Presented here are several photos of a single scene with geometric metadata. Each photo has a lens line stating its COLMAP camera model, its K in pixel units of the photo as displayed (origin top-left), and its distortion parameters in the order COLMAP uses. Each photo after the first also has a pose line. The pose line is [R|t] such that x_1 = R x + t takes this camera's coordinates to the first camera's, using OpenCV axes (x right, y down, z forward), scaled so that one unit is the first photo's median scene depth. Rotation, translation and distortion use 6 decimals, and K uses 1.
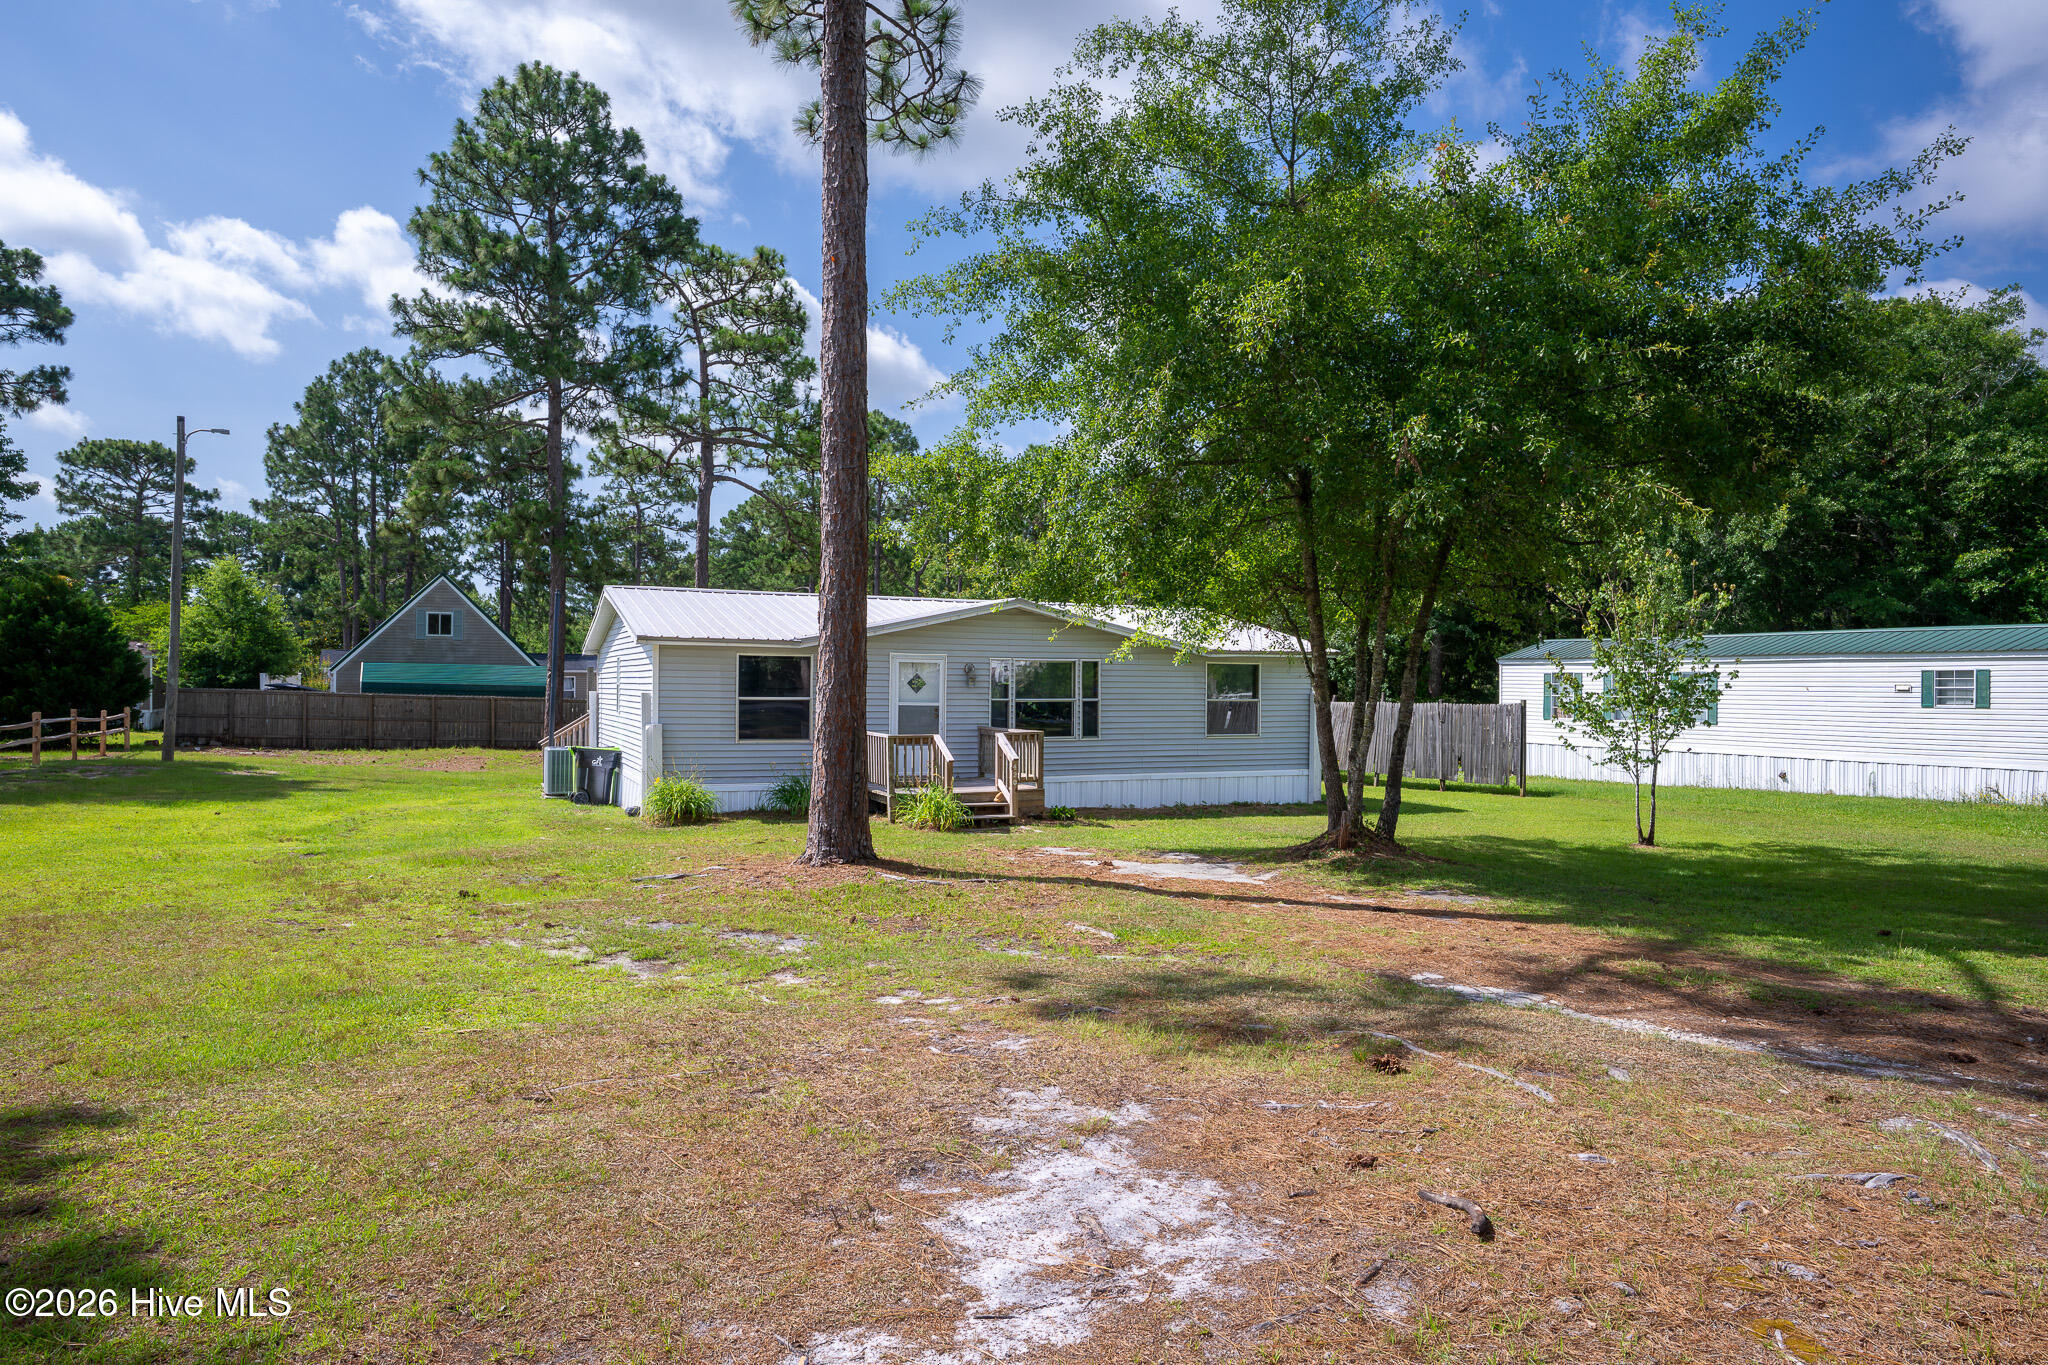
lens RADIAL K [[1264.3, 0, 1021.8], [0, 1264.3, 688.3], [0, 0, 1]] dist [-0.009295, 0.000230]
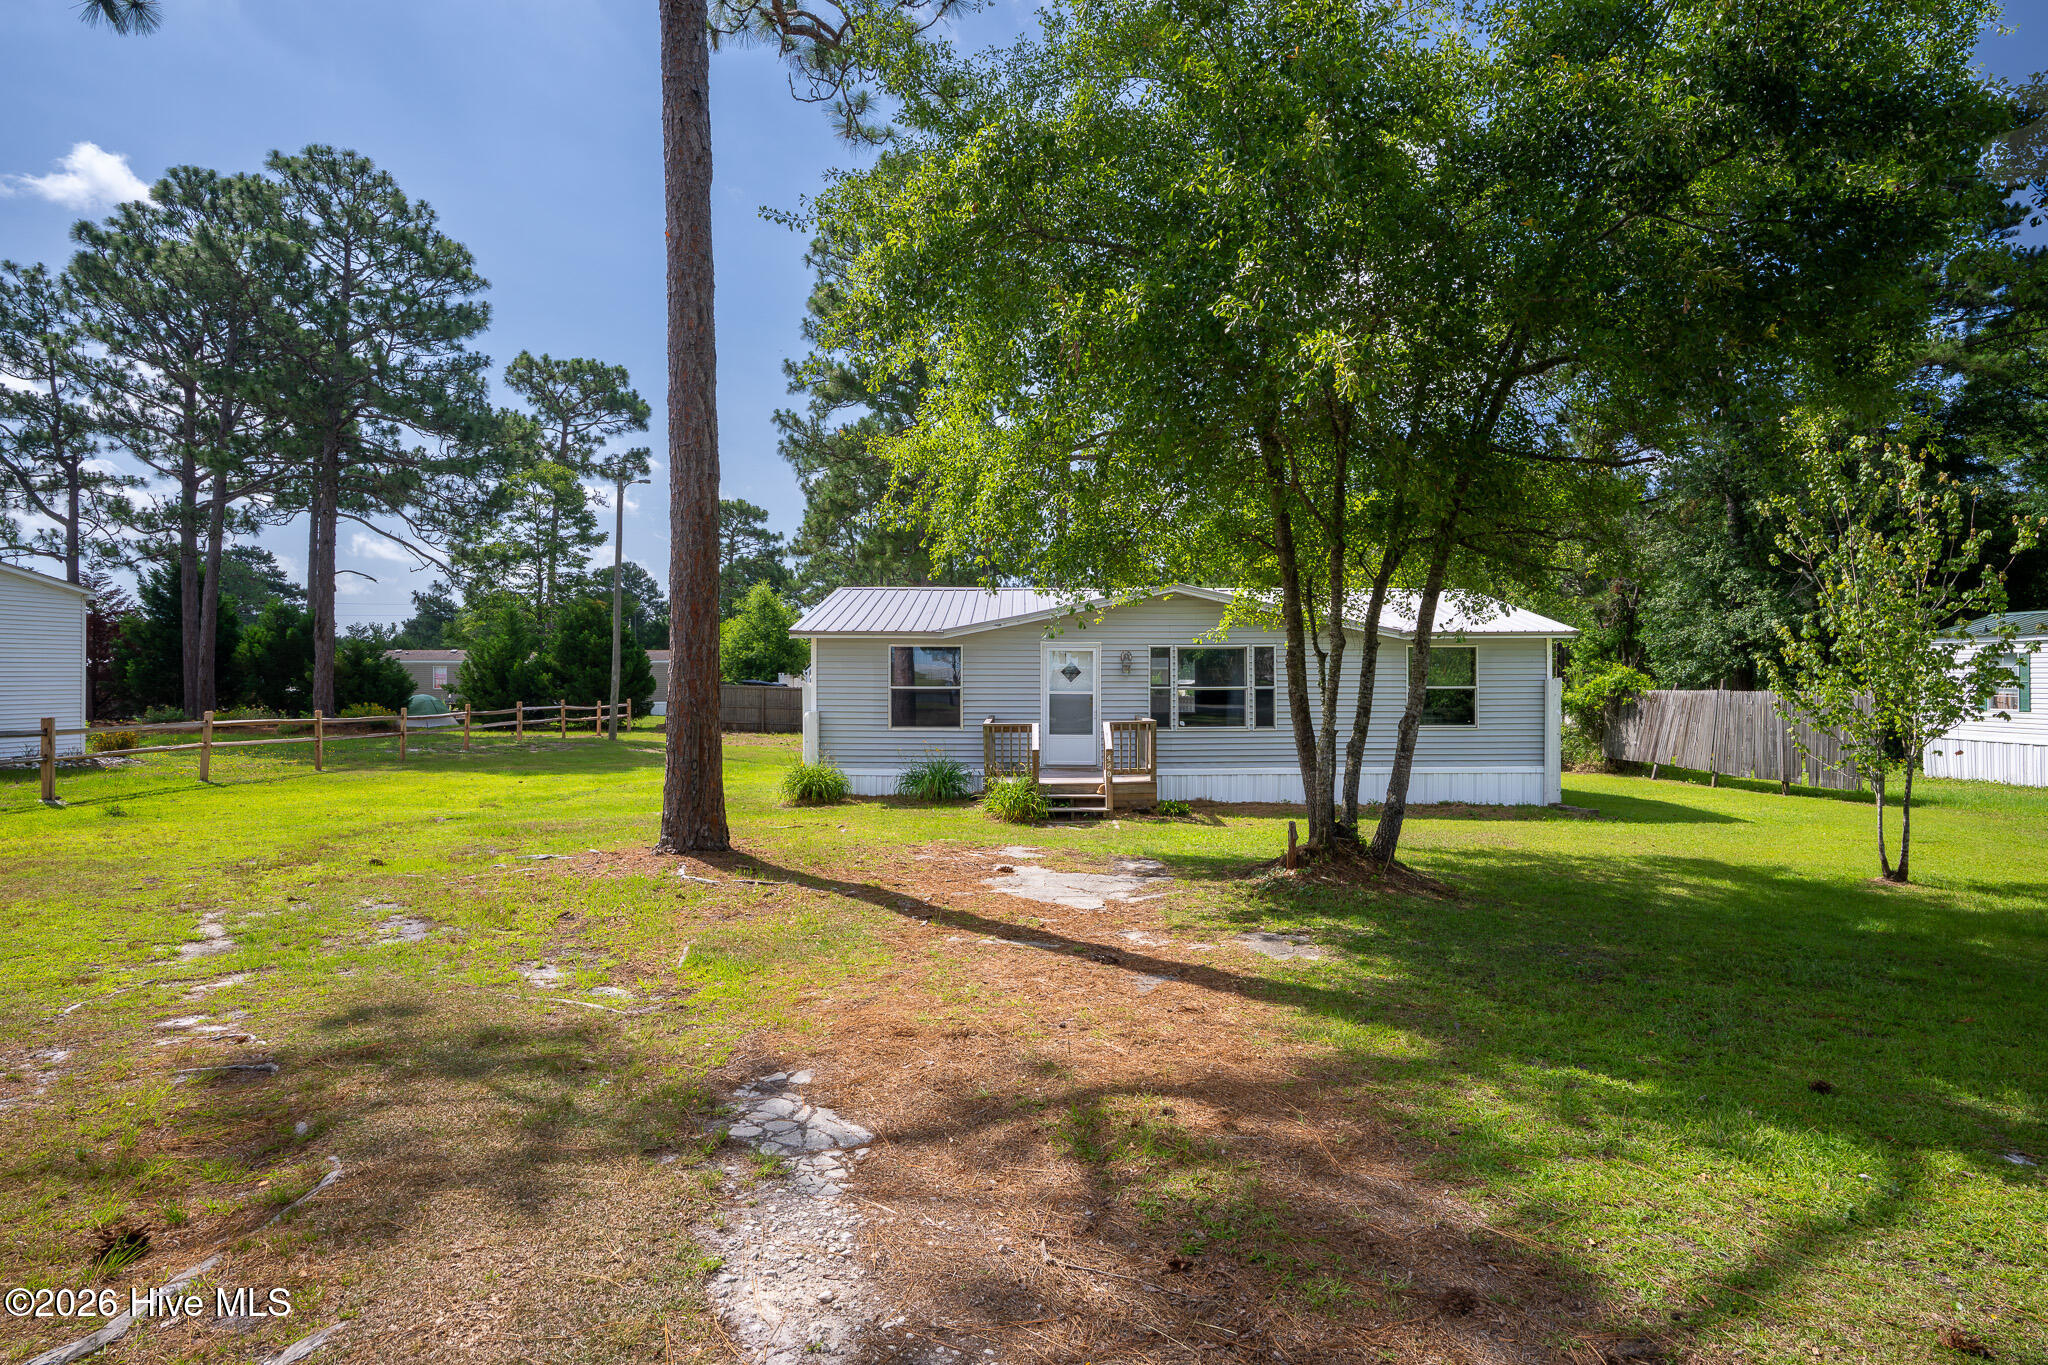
lens RADIAL K [[1120.9, 0, 1024.9], [0, 1120.9, 679.1], [0, 0, 1]] dist [-0.032146, -0.000343]
pose [[0.911429, -0.009152, -0.411356, 0.220451], [0.007752, 0.999957, -0.005072, 0.005181], [0.411385, 0.001434, 0.911461, 0.158972]]
